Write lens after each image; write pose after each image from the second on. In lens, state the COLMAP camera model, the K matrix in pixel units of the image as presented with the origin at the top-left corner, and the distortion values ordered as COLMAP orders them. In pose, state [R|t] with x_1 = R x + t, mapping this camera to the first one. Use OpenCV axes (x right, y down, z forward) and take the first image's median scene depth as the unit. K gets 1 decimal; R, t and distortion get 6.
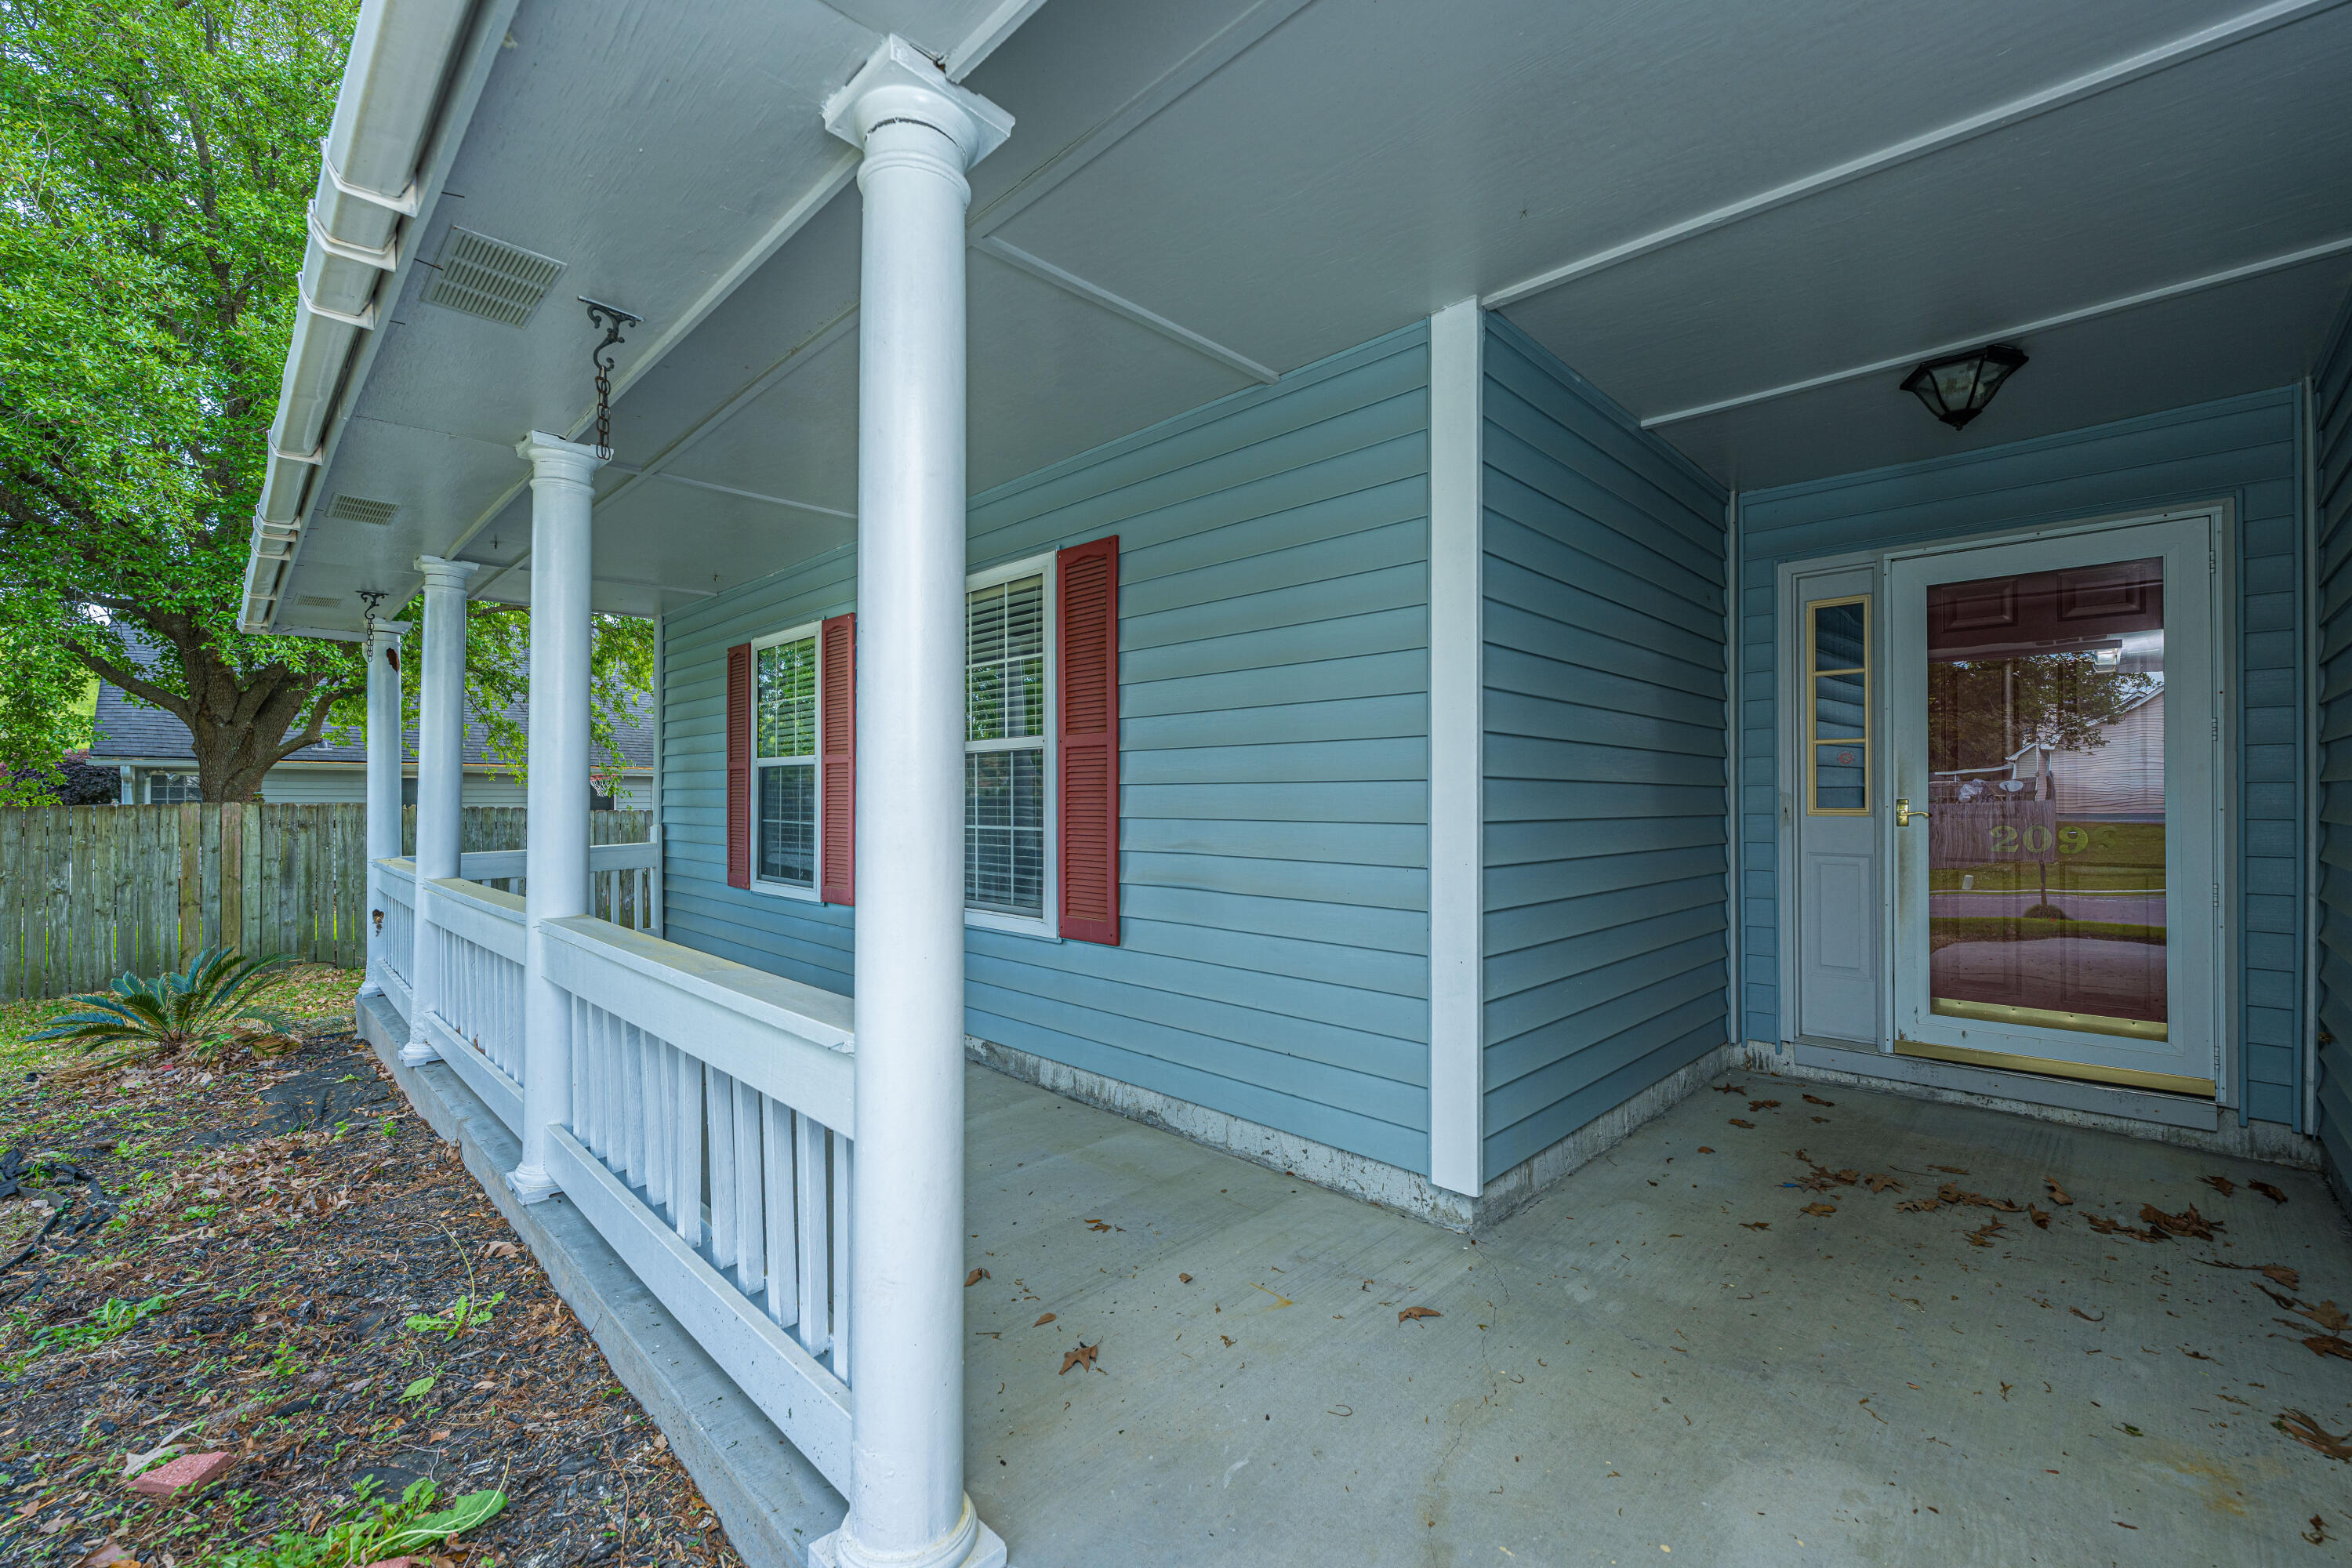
lens RADIAL K [[946.1, 0, 1188.3], [0, 946.1, 762.9], [0, 0, 1]] dist [0.000190, -0.000194]
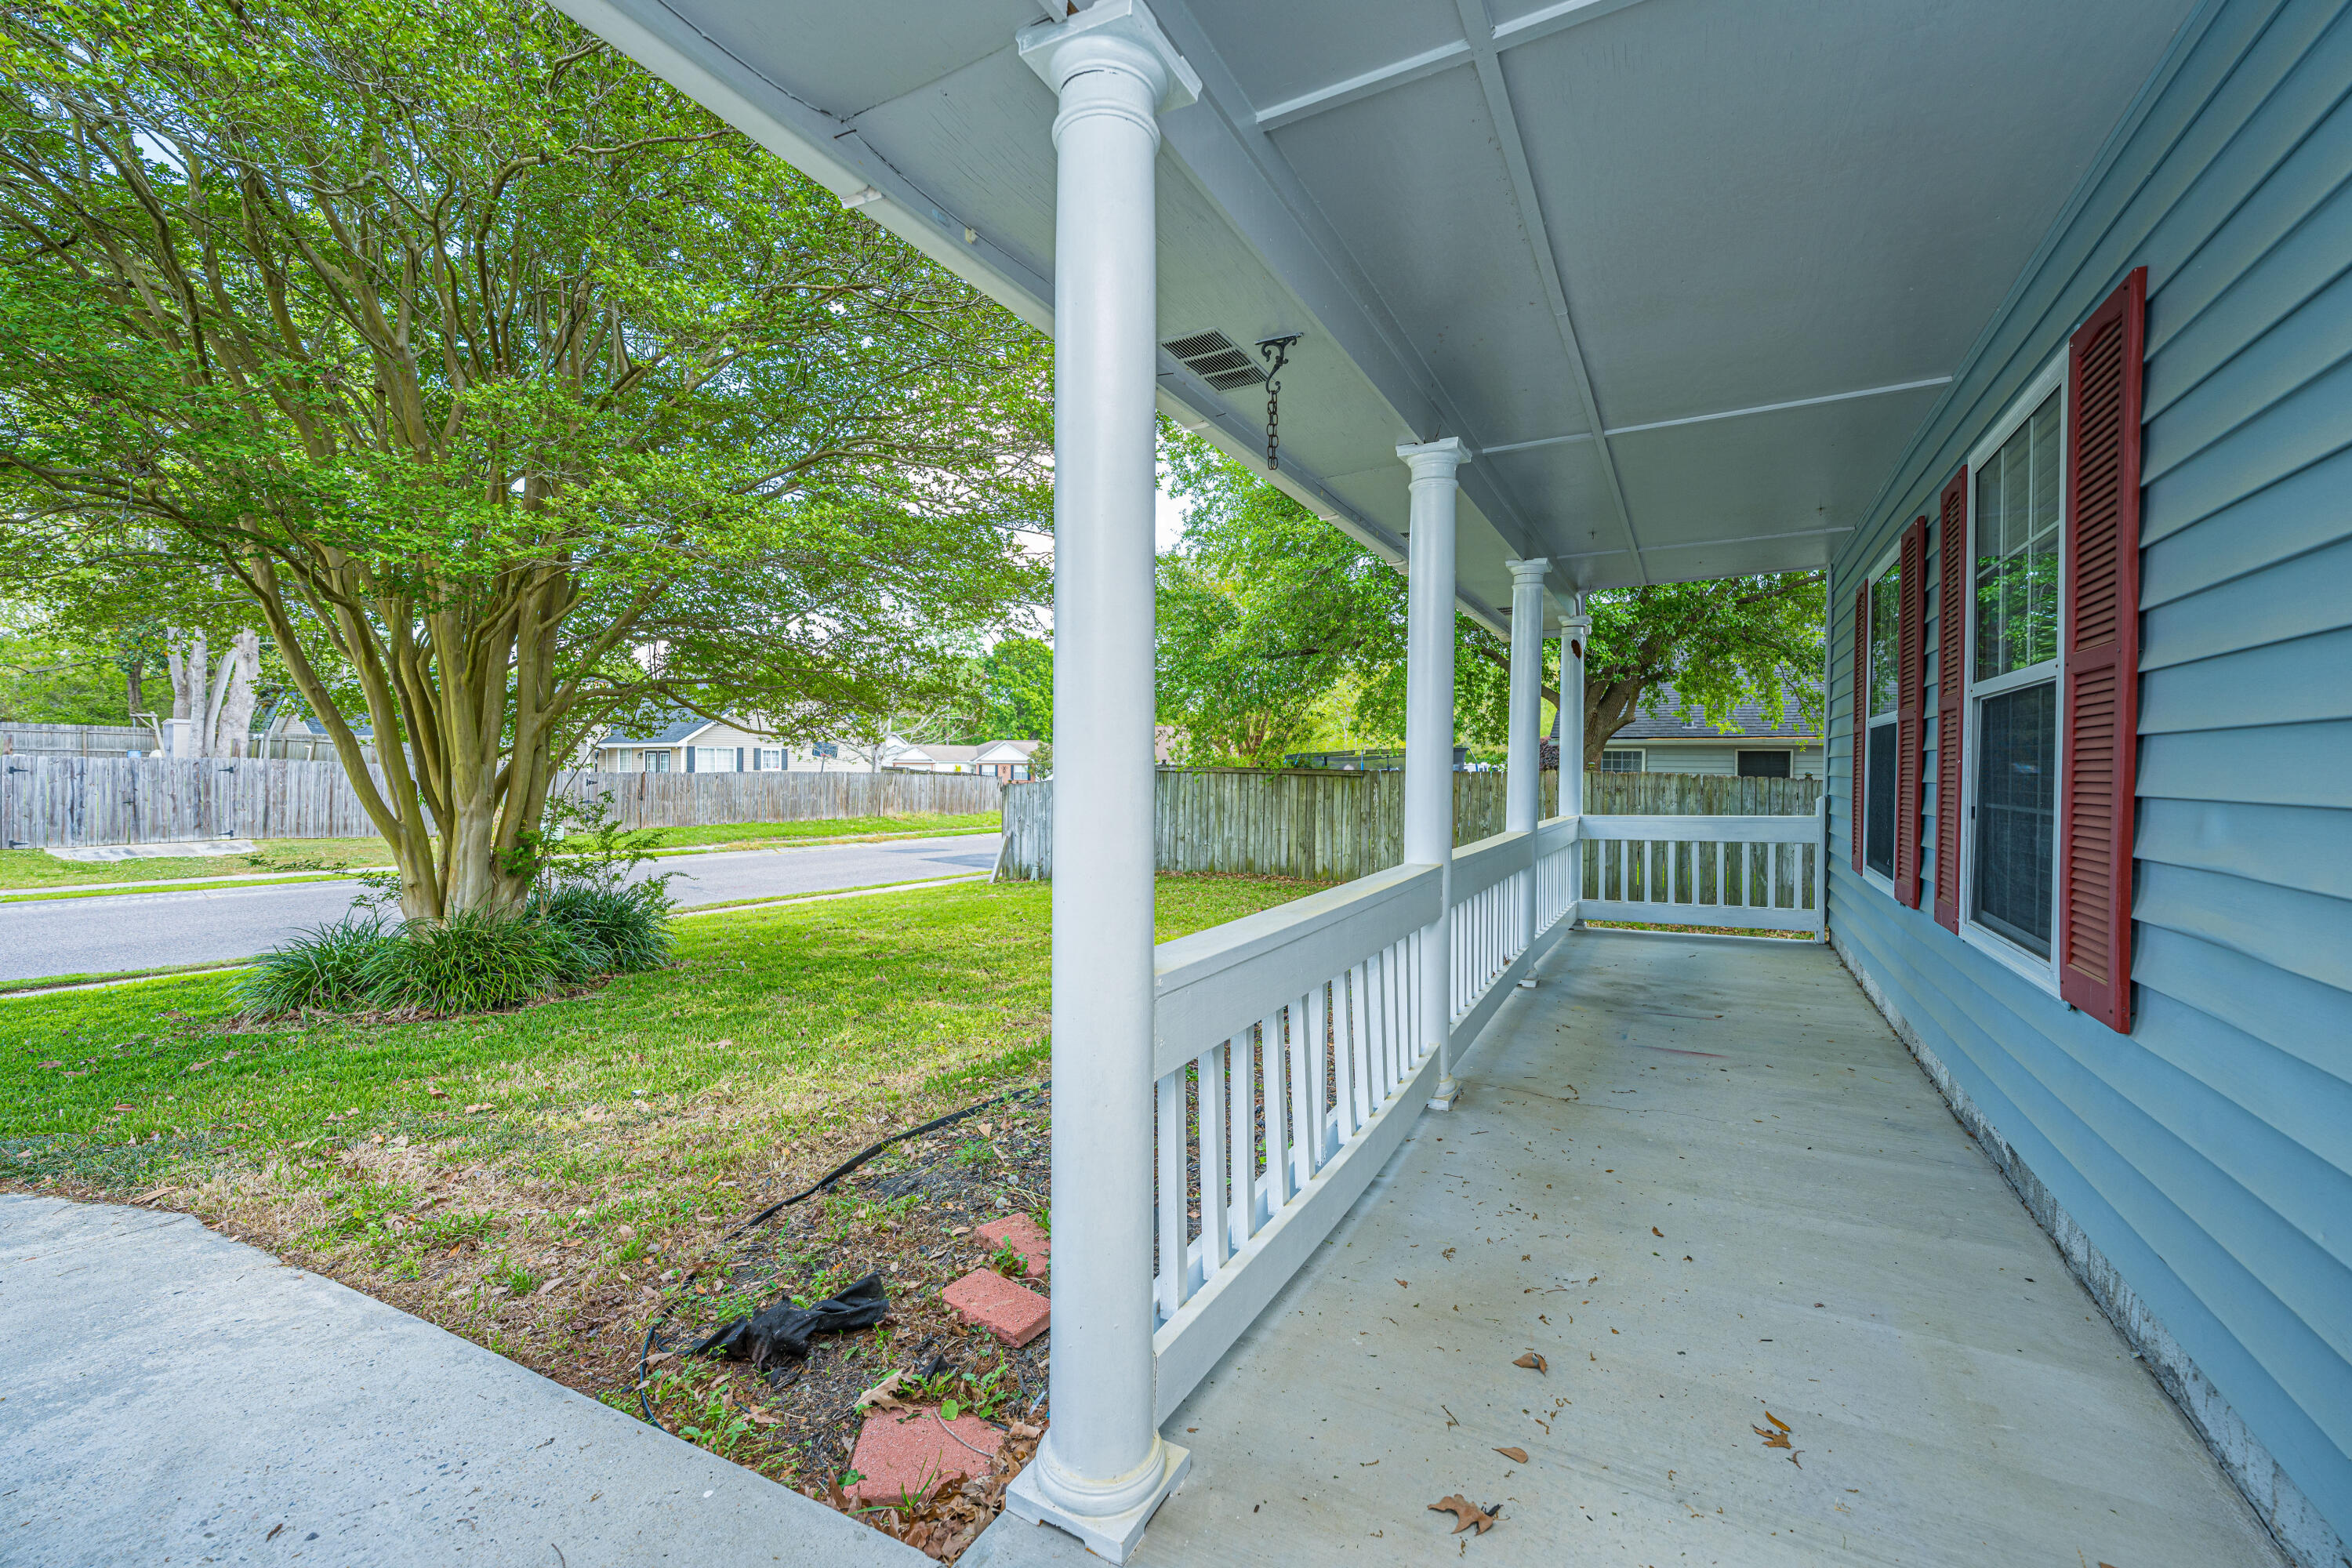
lens RADIAL K [[955.3, 0, 1186.6], [0, 955.3, 774.2], [0, 0, 1]] dist [0.000888, 0.000095]
pose [[0.278201, 0.010304, -0.960468, 0.294907], [0.028418, 0.999416, 0.018953, 0.017208], [0.960103, -0.032567, 0.277745, 0.331449]]
